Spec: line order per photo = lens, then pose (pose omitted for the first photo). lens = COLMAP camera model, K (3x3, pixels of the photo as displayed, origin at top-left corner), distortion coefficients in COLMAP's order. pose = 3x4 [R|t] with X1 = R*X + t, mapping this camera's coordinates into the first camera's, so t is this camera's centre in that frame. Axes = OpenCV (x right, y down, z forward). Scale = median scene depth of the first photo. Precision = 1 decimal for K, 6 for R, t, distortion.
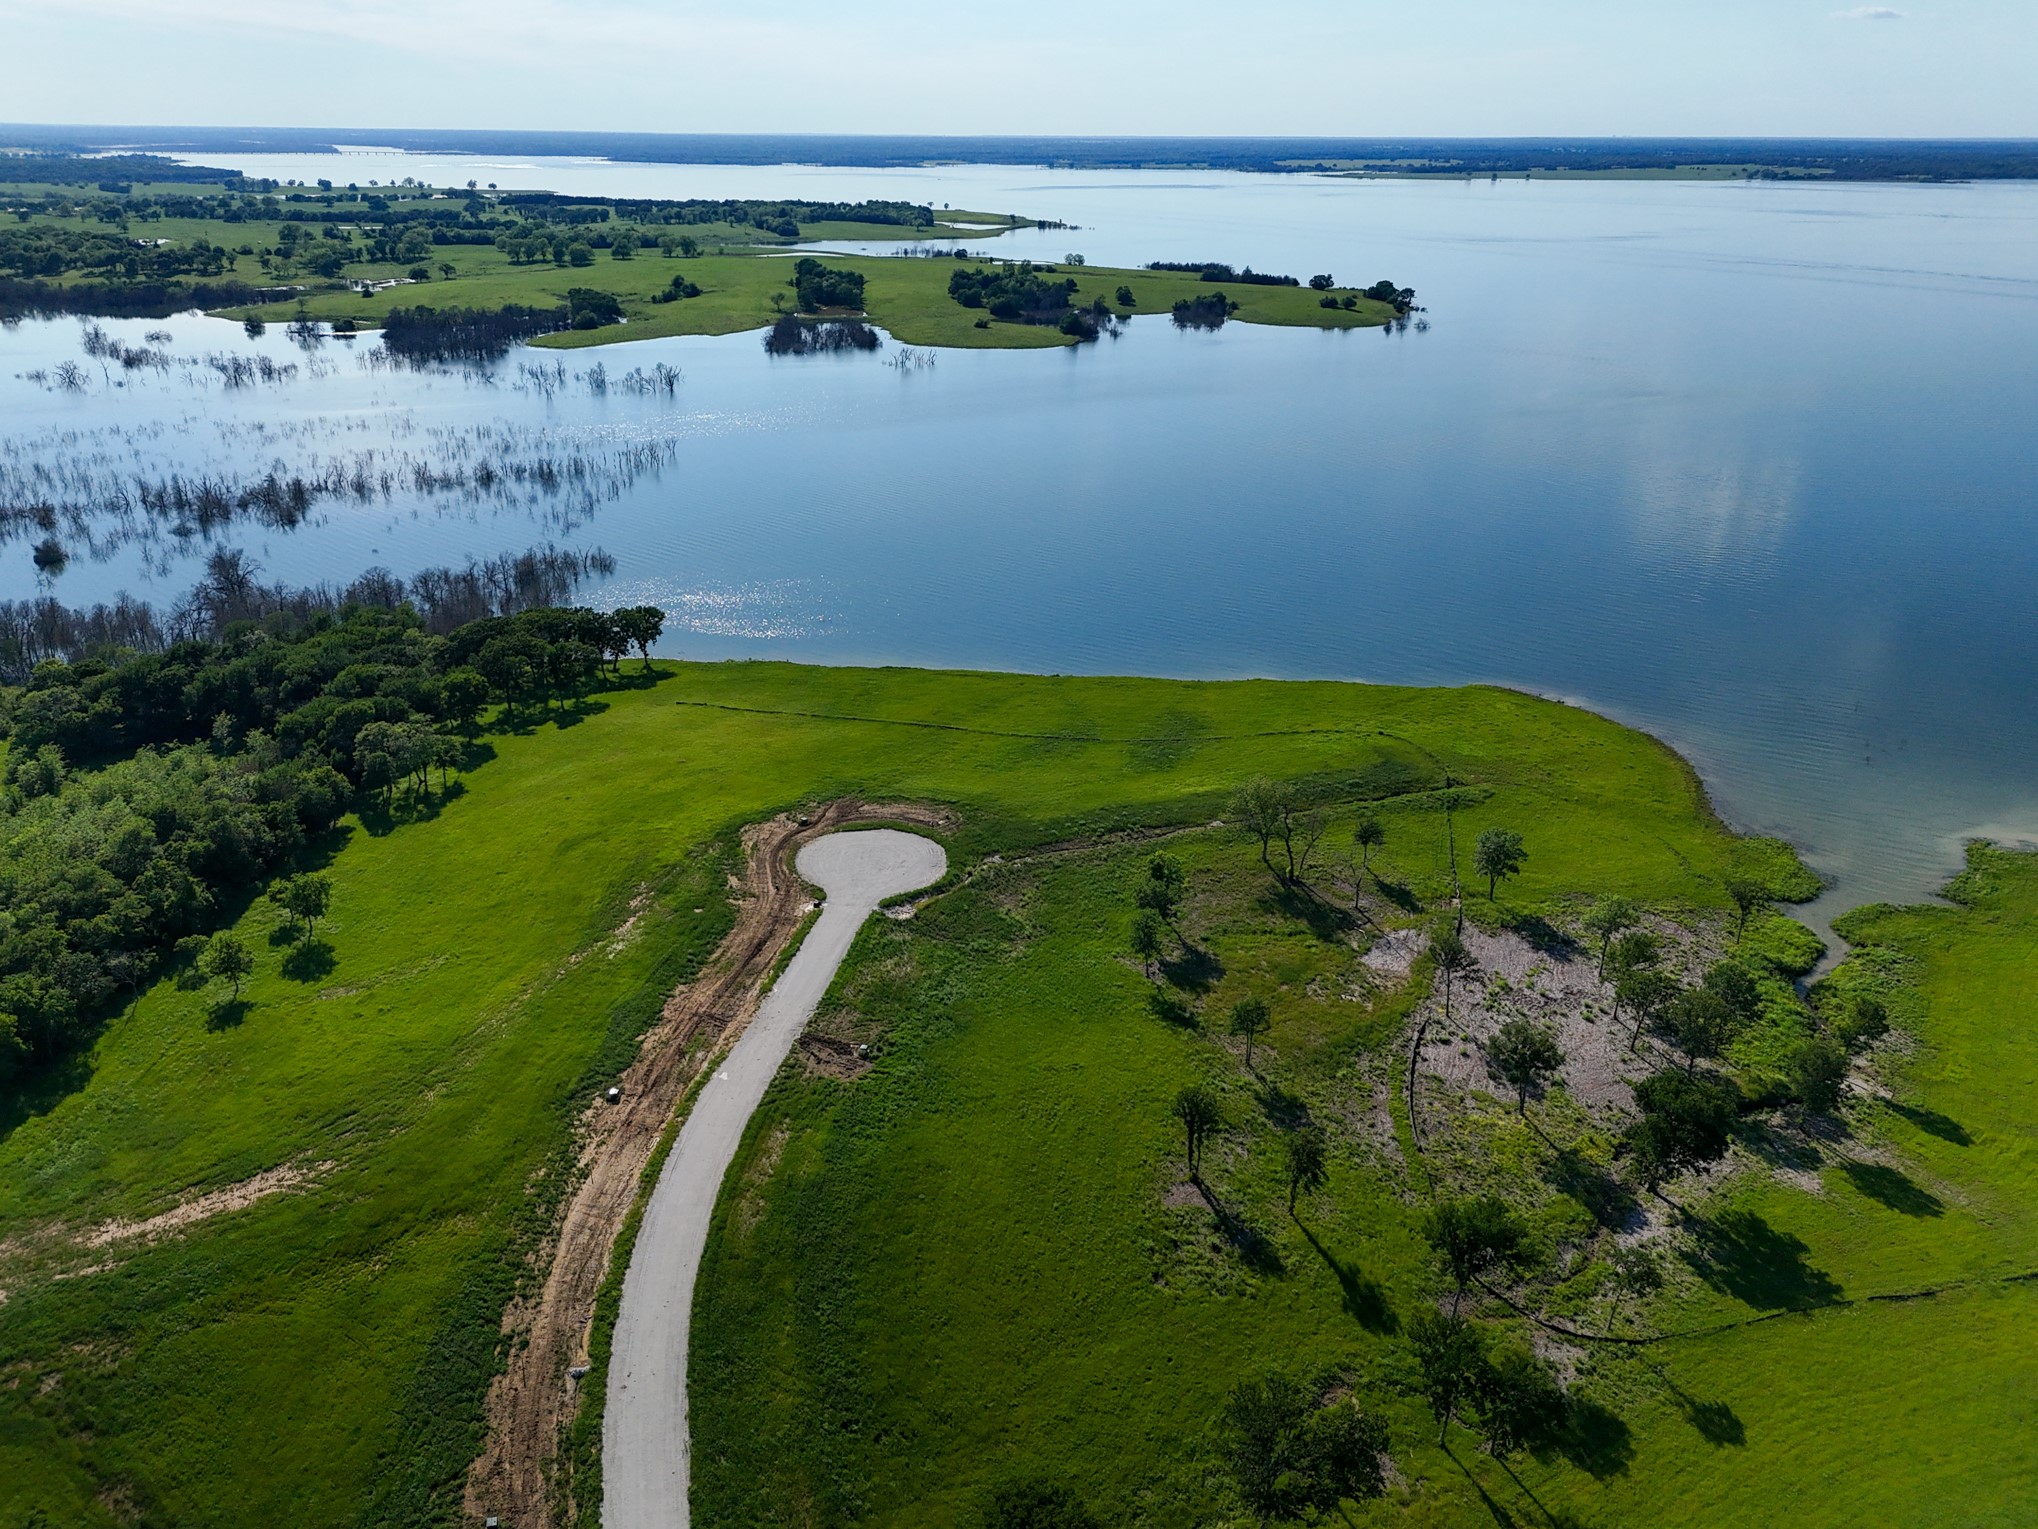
lens RADIAL K [[1500.2, 0, 1019.5], [0, 1500.2, 765.6], [0, 0, 1]] dist [0.049779, -0.042138]
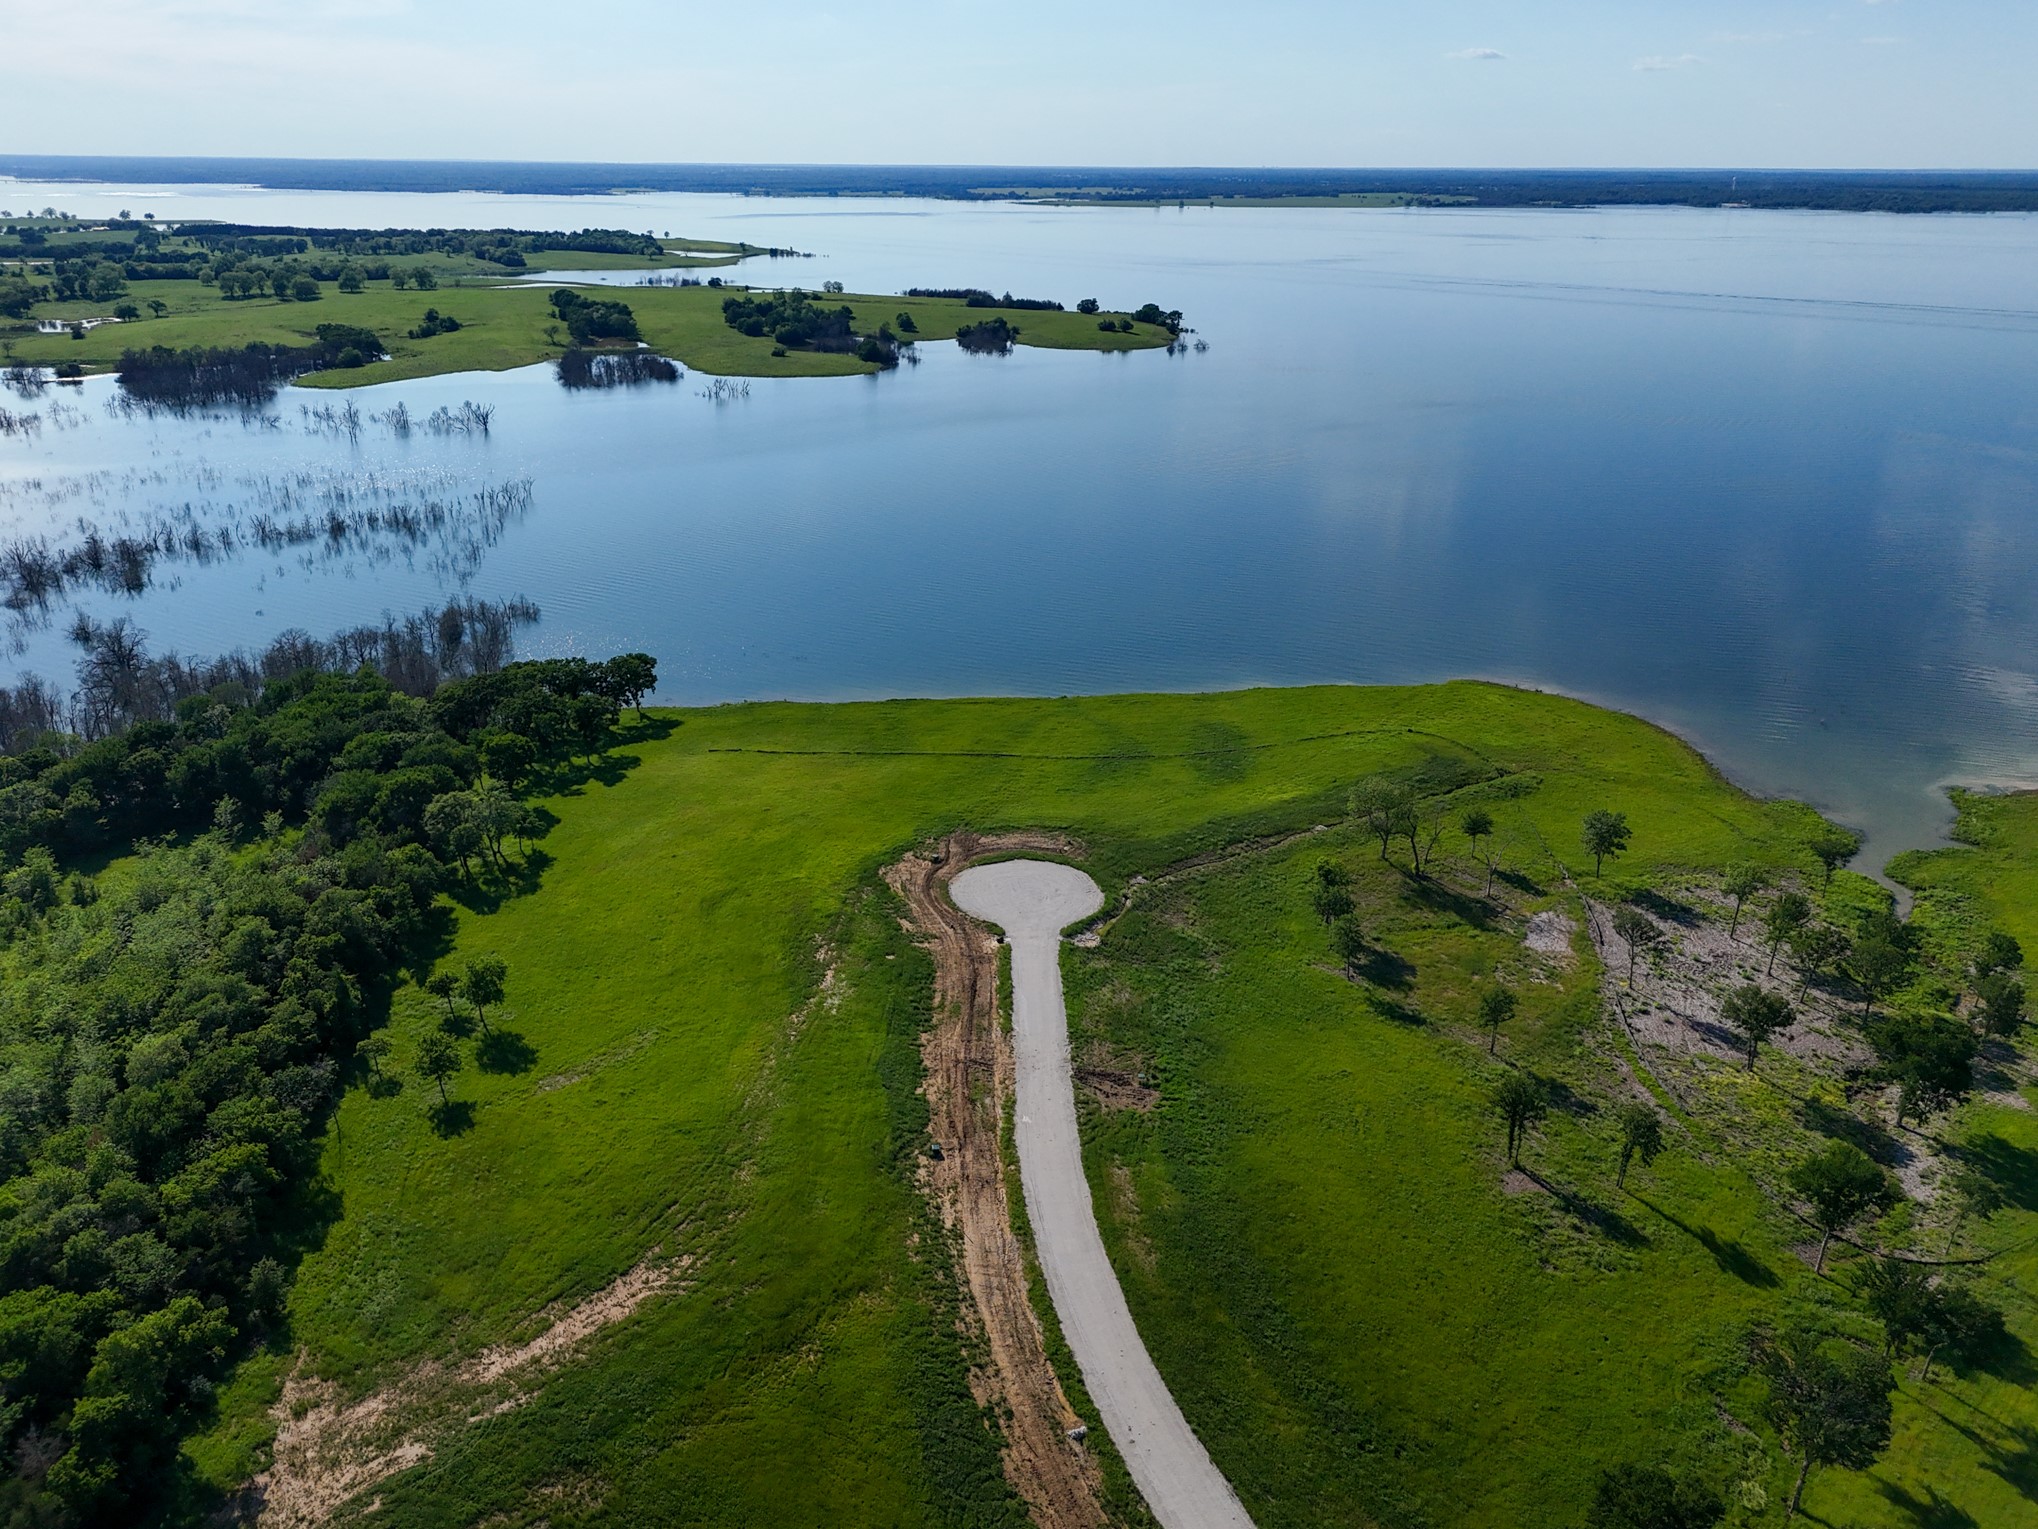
lens RADIAL K [[1500.2, 0, 1022.3], [0, 1500.2, 759.8], [0, 0, 1]] dist [0.049779, -0.042138]
pose [[0.980245, -0.072813, 0.183898, -0.264522], [0.076343, 0.997007, -0.012178, -0.011241], [-0.182461, 0.025977, 0.982870, 0.025078]]
